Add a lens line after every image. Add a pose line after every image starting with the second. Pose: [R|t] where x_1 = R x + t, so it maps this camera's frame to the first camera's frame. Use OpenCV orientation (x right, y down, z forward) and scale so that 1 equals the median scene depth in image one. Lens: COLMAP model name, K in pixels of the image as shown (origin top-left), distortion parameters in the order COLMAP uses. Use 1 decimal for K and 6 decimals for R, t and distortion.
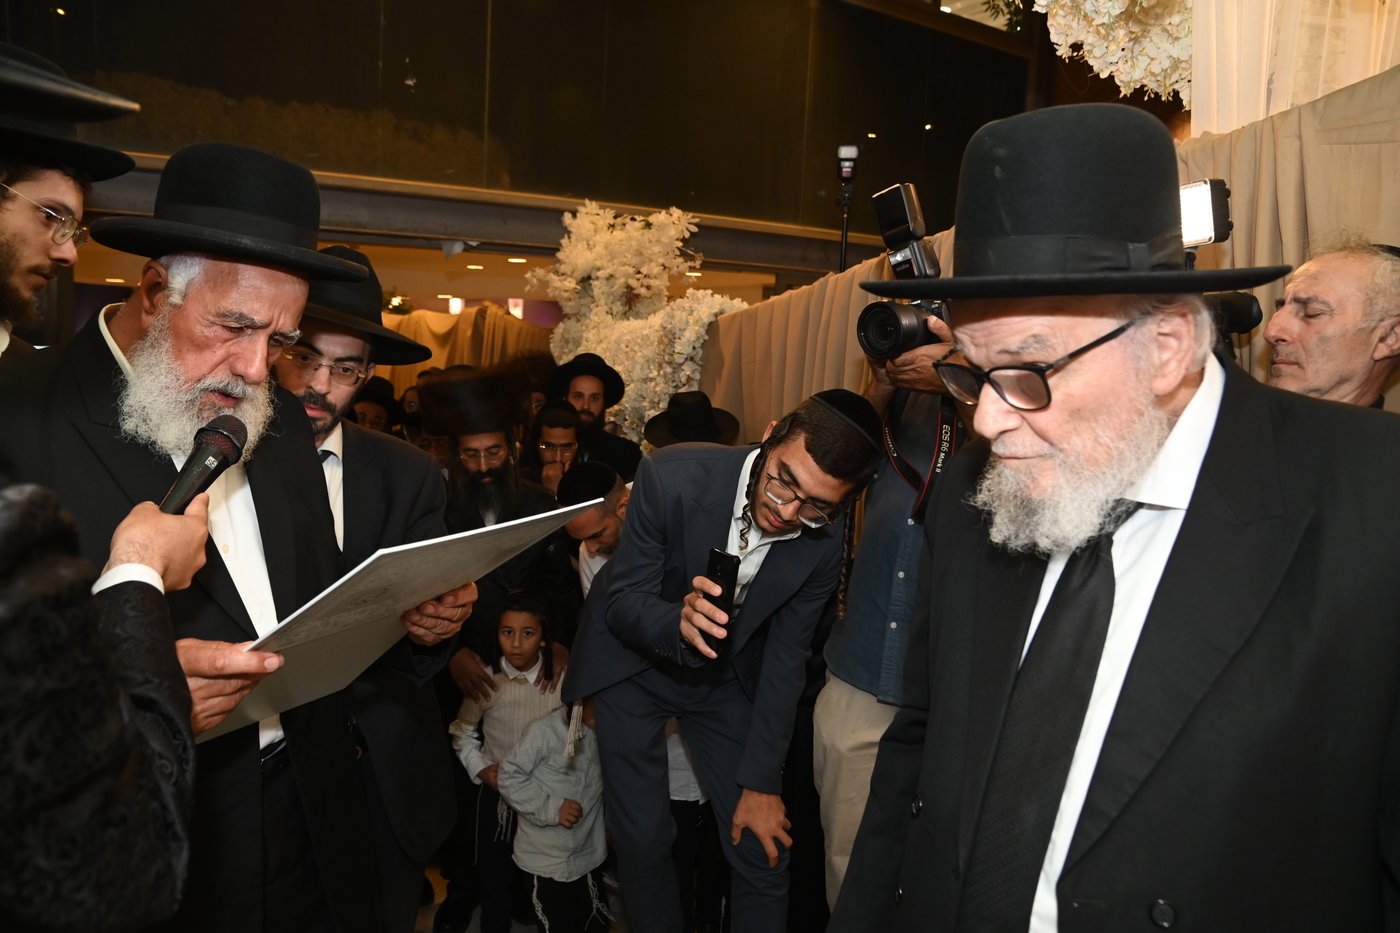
lens RADIAL K [[1015.1, 0, 700.0], [0, 1015.1, 466.5], [0, 0, 1]] dist [-0.103282, 0.095964]
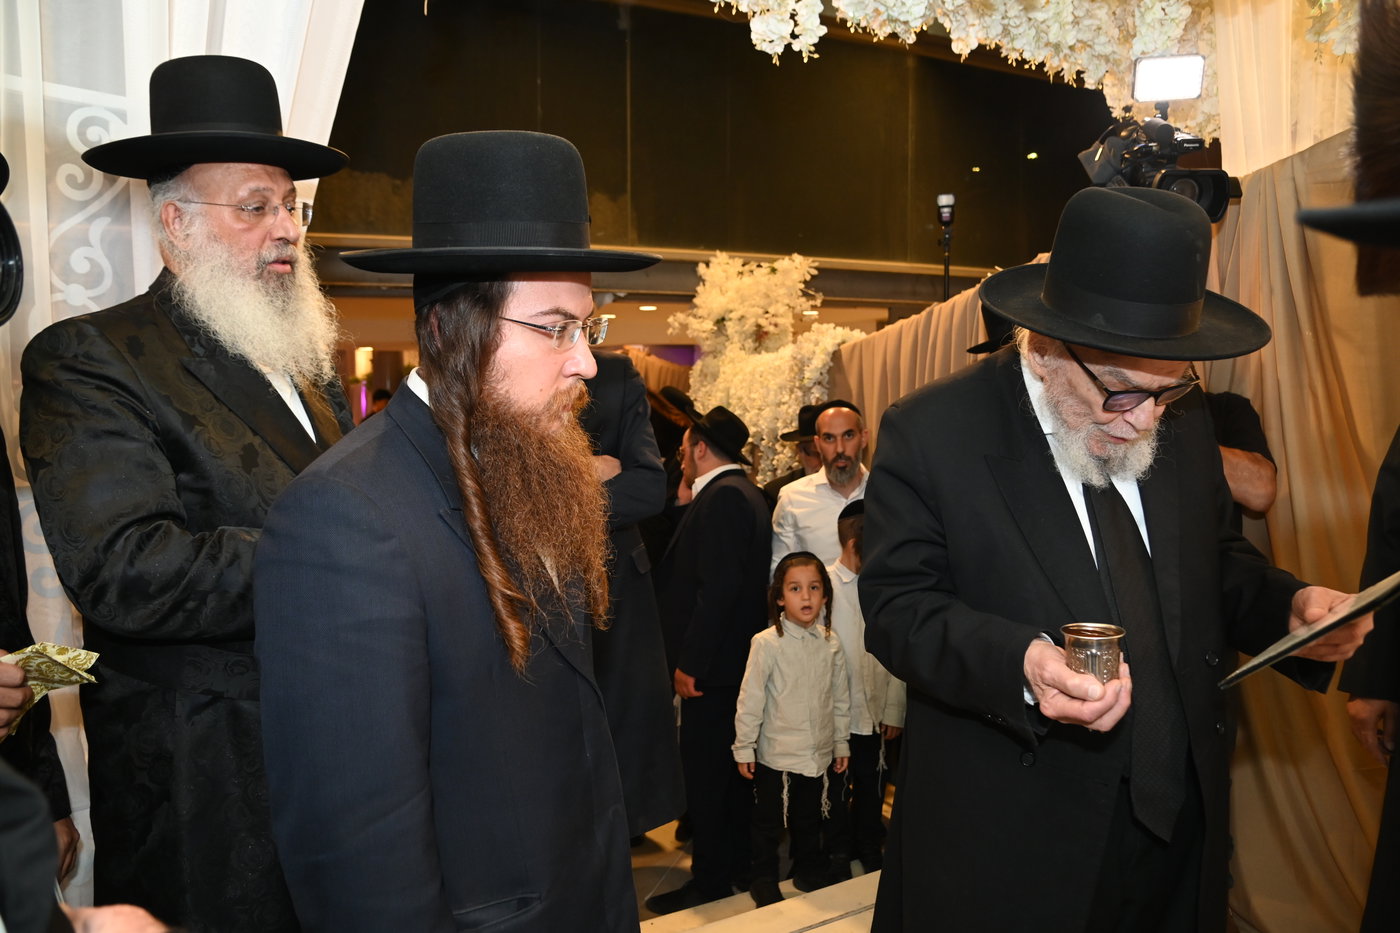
lens RADIAL K [[1015.1, 0, 700.0], [0, 1015.1, 466.5], [0, 0, 1]] dist [-0.103282, 0.095964]
pose [[0.992788, -0.036967, -0.114041, -0.011827], [0.032228, 0.998550, -0.043121, 0.028098], [0.115470, 0.039135, 0.992540, -0.133596]]
